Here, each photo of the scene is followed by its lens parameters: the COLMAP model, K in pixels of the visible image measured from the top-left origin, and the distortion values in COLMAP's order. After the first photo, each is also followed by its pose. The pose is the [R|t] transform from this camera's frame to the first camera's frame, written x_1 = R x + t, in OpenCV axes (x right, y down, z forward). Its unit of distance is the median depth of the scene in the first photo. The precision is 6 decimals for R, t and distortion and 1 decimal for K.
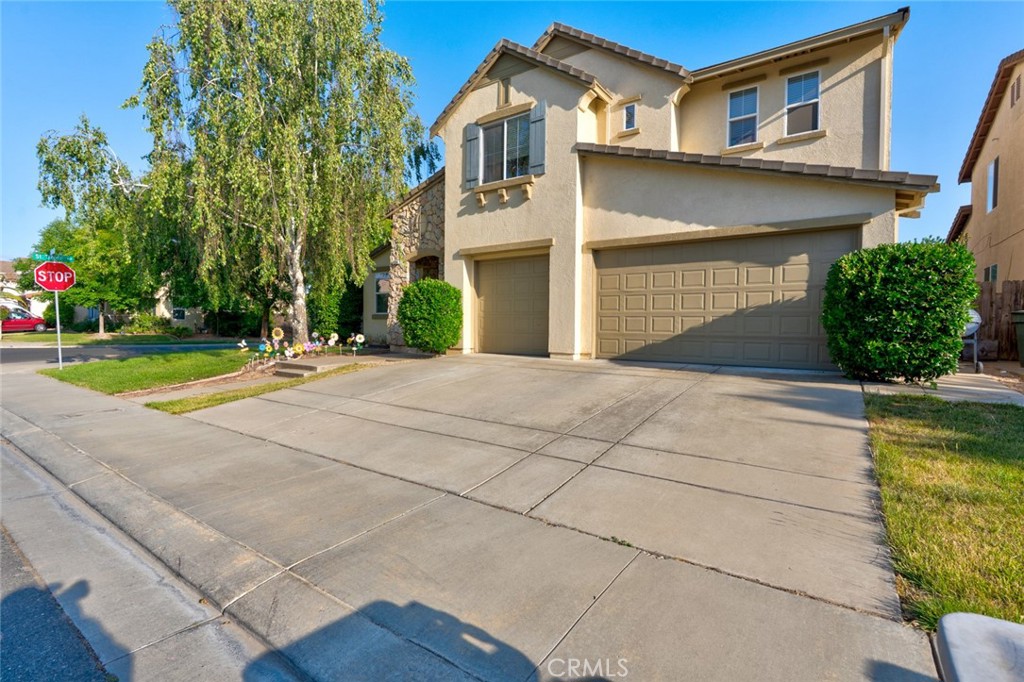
lens RADIAL K [[477.8, 0, 512.0], [0, 477.8, 341.0], [0, 0, 1]] dist [-0.015977, 0.000612]
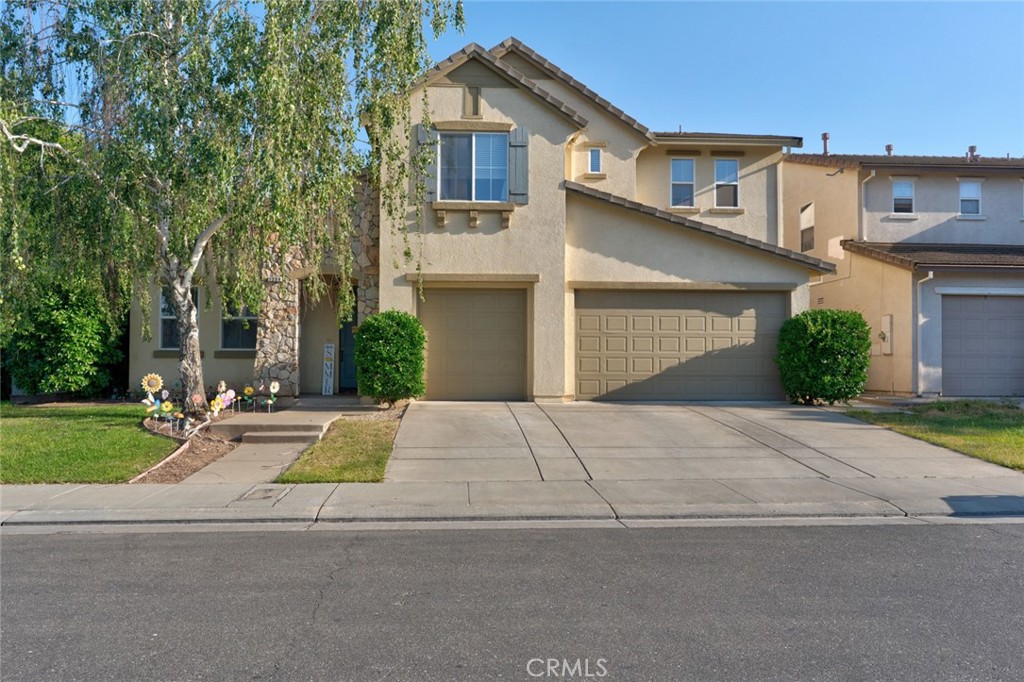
lens RADIAL K [[736.8, 0, 508.4], [0, 736.8, 352.1], [0, 0, 1]] dist [-0.007506, -0.001289]
pose [[0.772619, 0.002426, 0.634865, -0.912953], [0.025019, 0.999100, -0.034265, -0.013768], [-0.634376, 0.042357, 0.771863, -0.079510]]
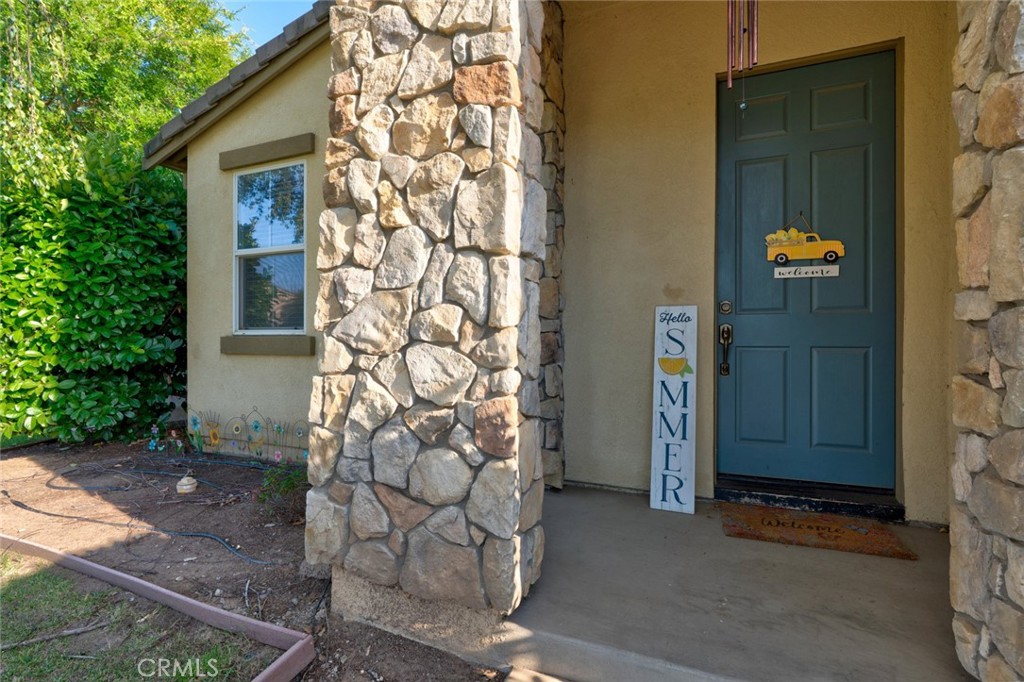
lens RADIAL K [[477.8, 0, 512.0], [0, 477.8, 341.0], [0, 0, 1]] dist [-0.015977, 0.000612]
pose [[0.975826, -0.009692, 0.218334, -0.328665], [0.016382, 0.999449, -0.028853, -0.071723], [-0.217934, 0.031732, 0.975448, 1.198427]]
